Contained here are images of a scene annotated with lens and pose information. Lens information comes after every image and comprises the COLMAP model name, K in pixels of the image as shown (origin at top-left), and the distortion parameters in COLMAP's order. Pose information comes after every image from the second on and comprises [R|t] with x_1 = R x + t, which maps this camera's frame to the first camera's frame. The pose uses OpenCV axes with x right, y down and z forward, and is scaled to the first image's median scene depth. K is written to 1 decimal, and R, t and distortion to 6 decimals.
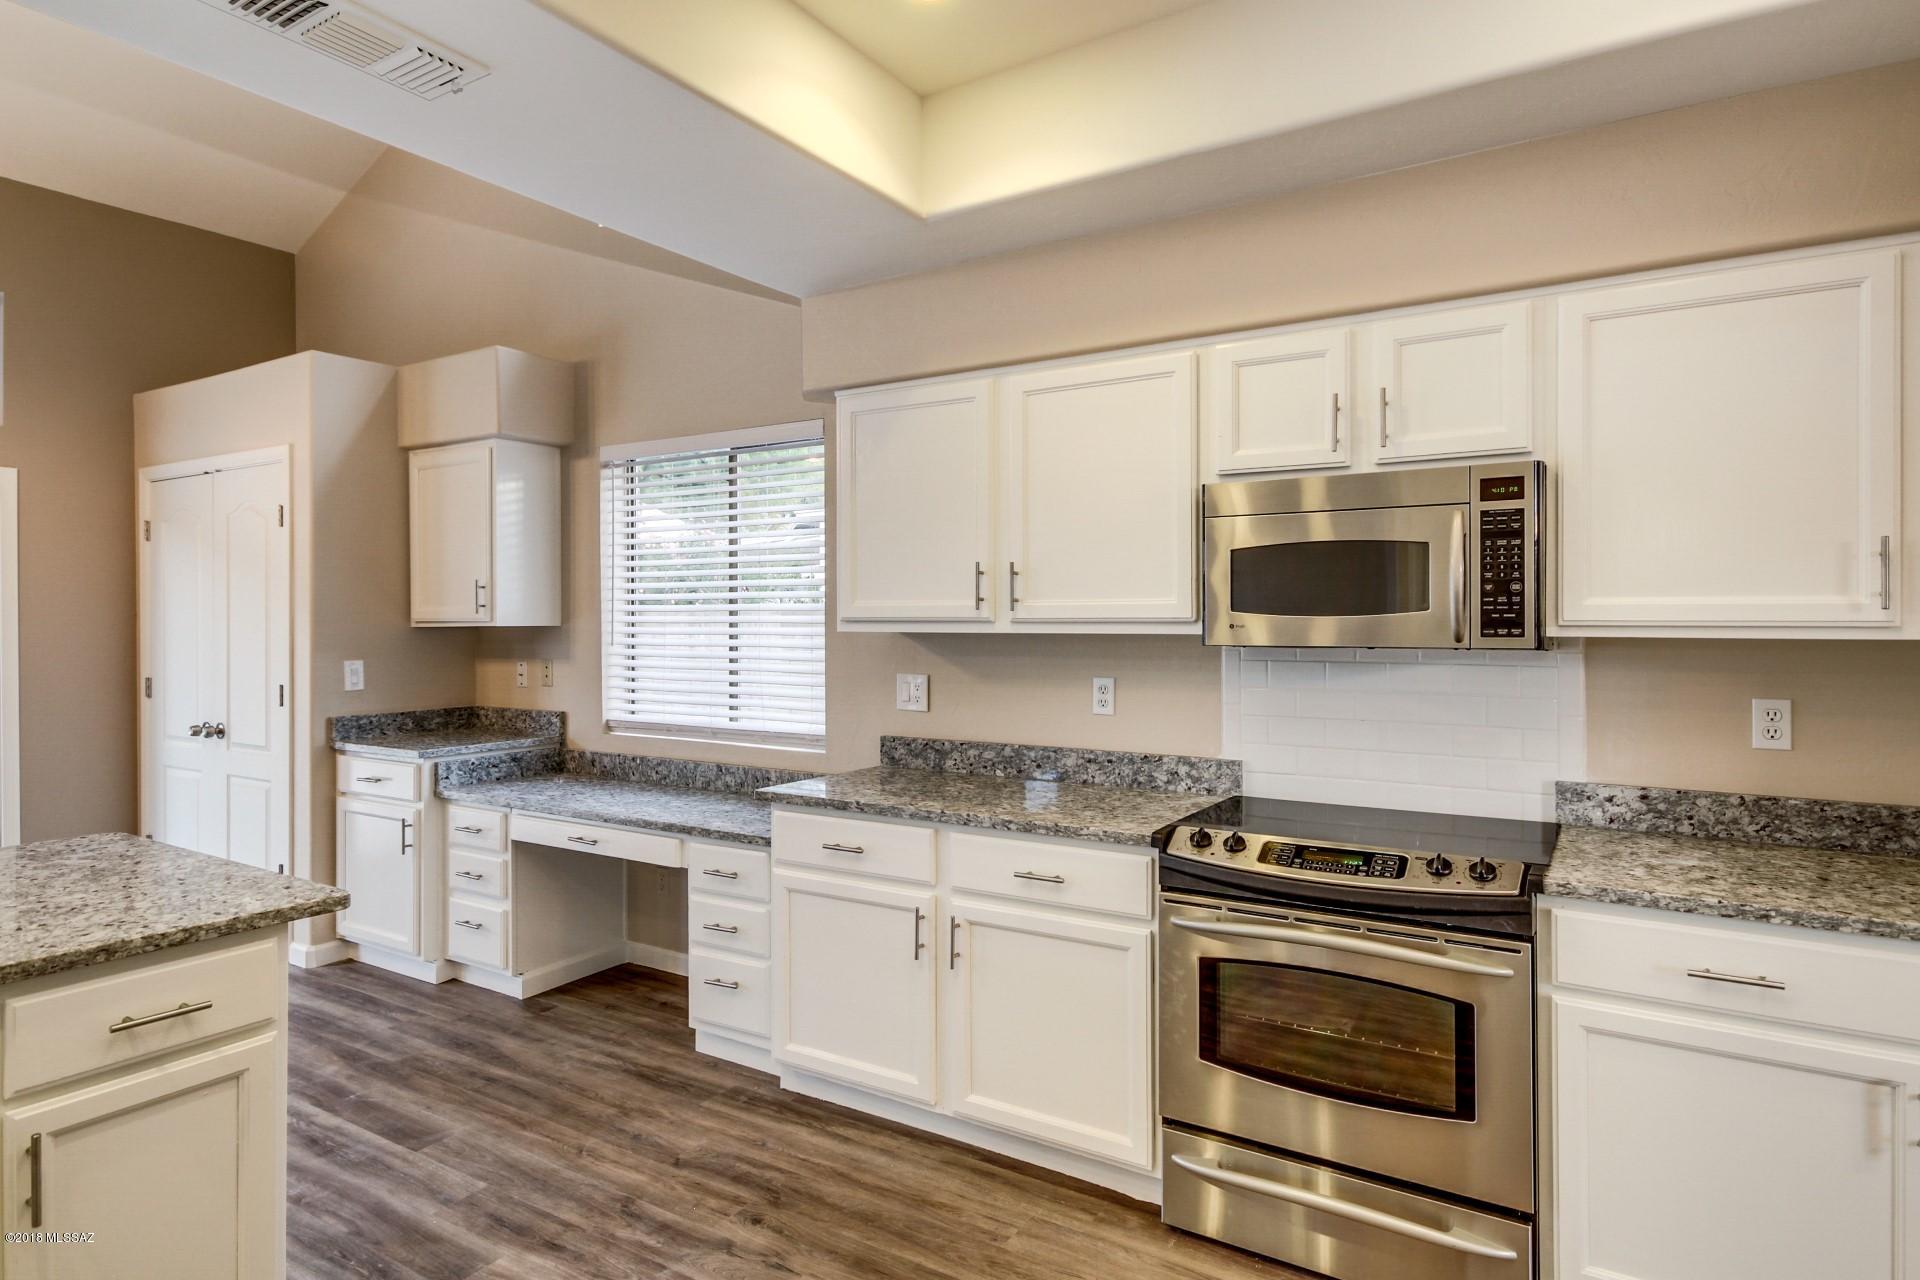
lens RADIAL K [[1056.4, 0, 968.7], [0, 1056.4, 623.1], [0, 0, 1]] dist [0.006701, 0.000995]
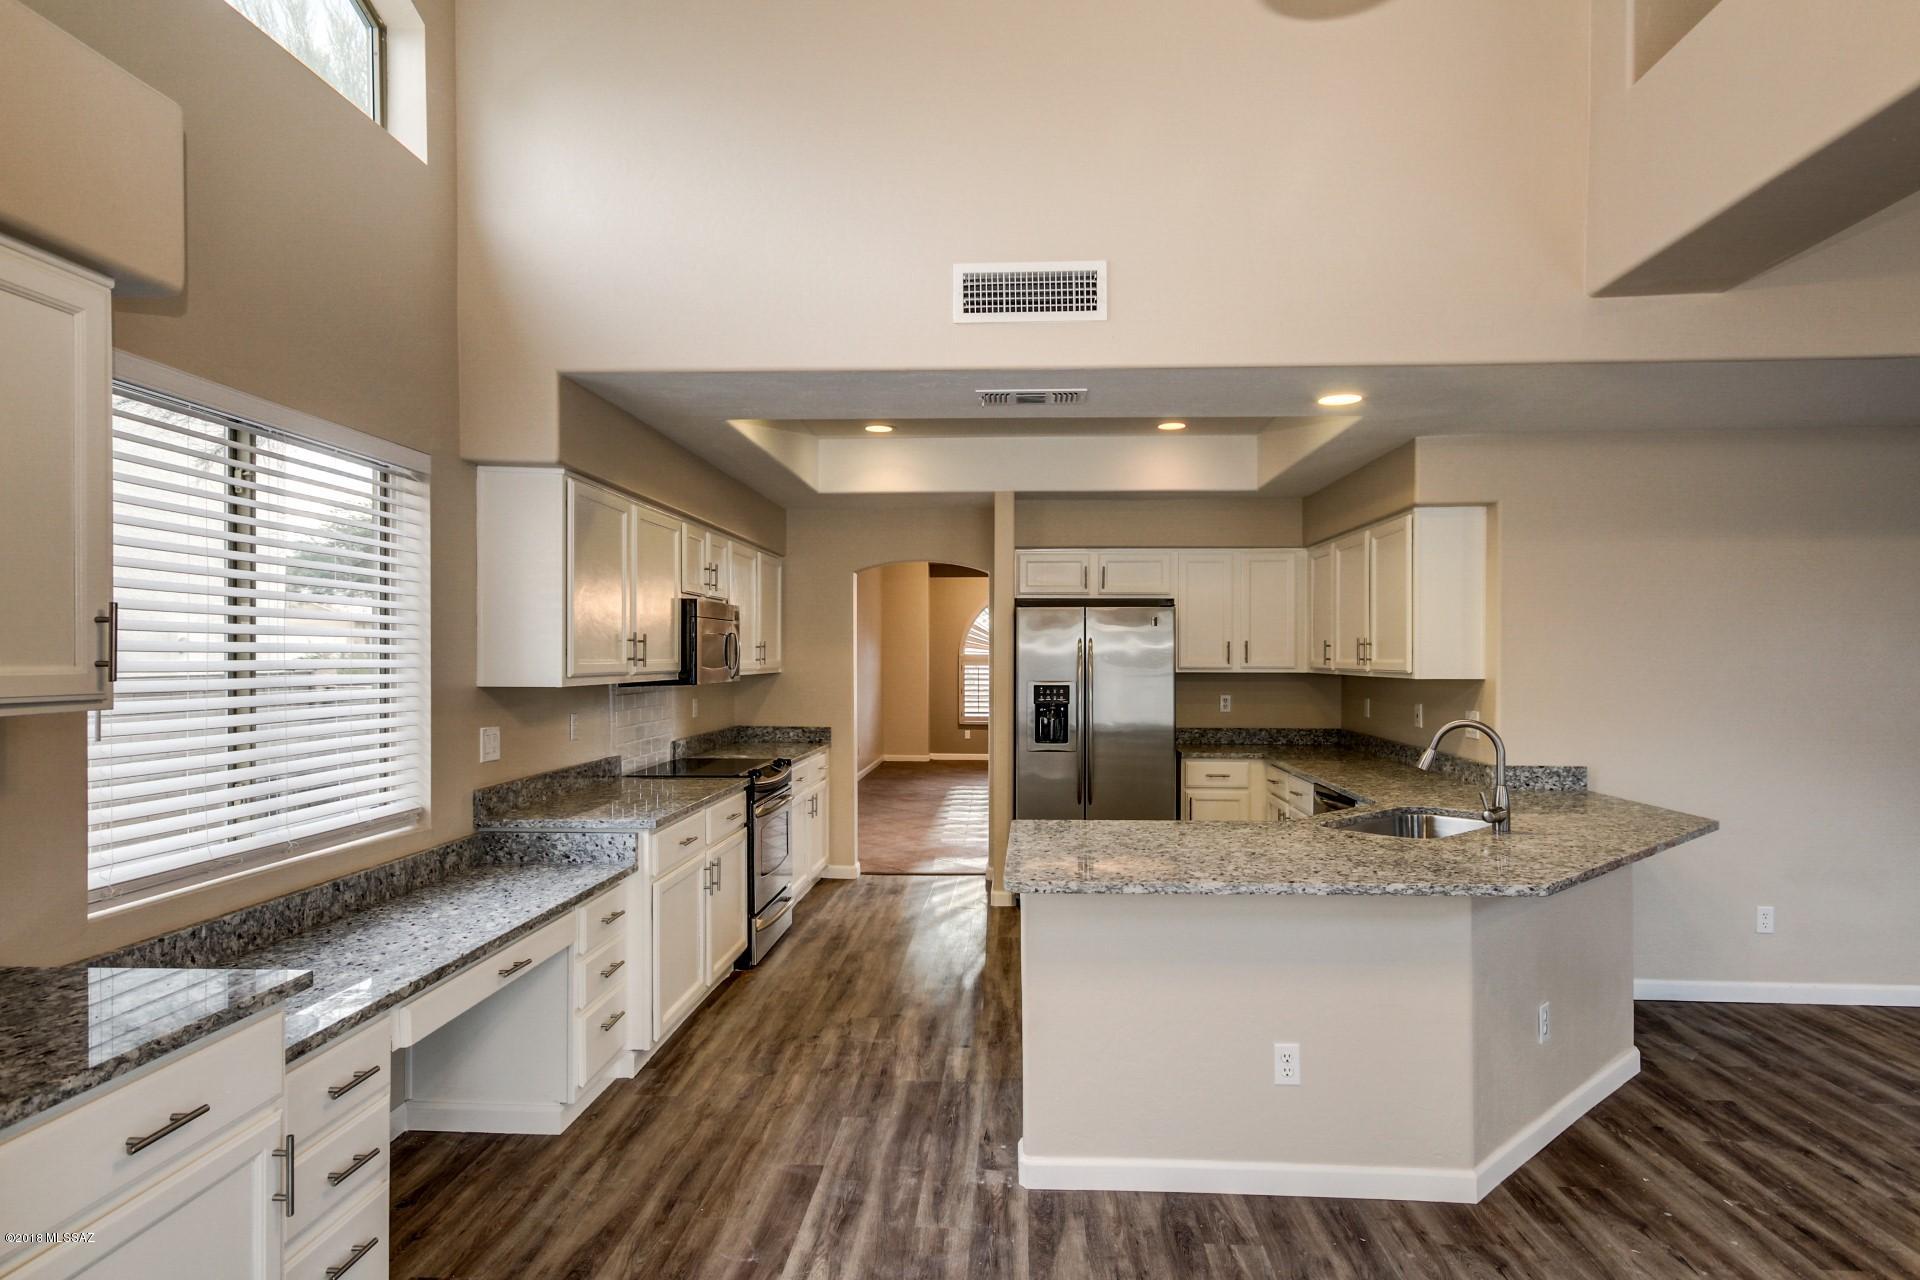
lens RADIAL K [[1051.7, 0, 973.2], [0, 1051.7, 654.5], [0, 0, 1]] dist [0.011377, -0.001991]
pose [[-0.485542, 0.000524, 0.874213, -1.280001], [0.003071, 0.999995, 0.001106, -0.025435], [-0.874208, 0.003221, -0.485541, 1.149877]]
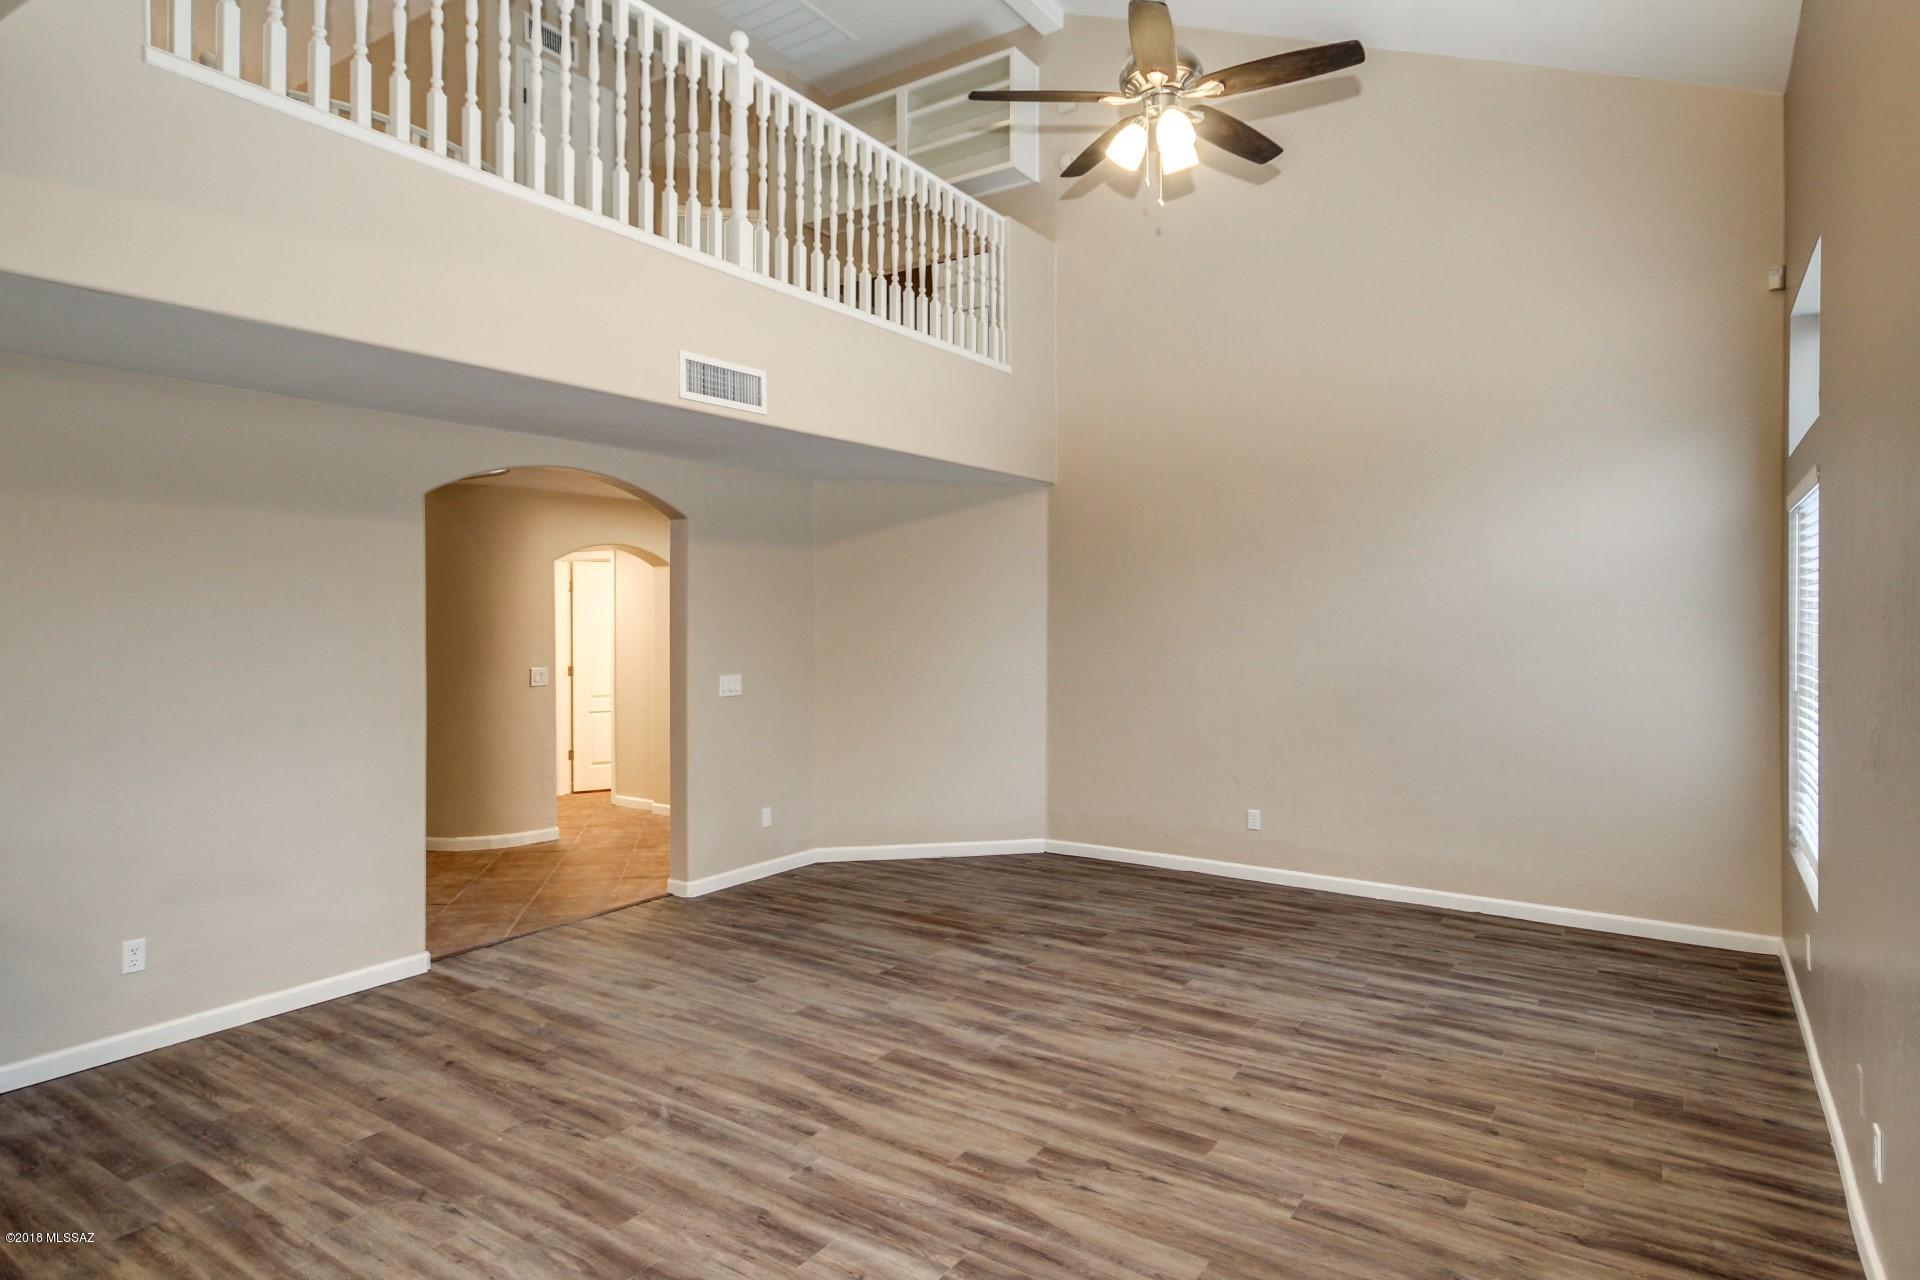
lens RADIAL K [[1056.4, 0, 967.8], [0, 1056.4, 622.3], [0, 0, 1]] dist [0.006701, 0.000995]
pose [[-0.999320, 0.004624, 0.036593, -1.530102], [0.005061, 0.999917, 0.011855, -0.051537], [-0.036535, 0.012032, -0.999260, 0.721512]]
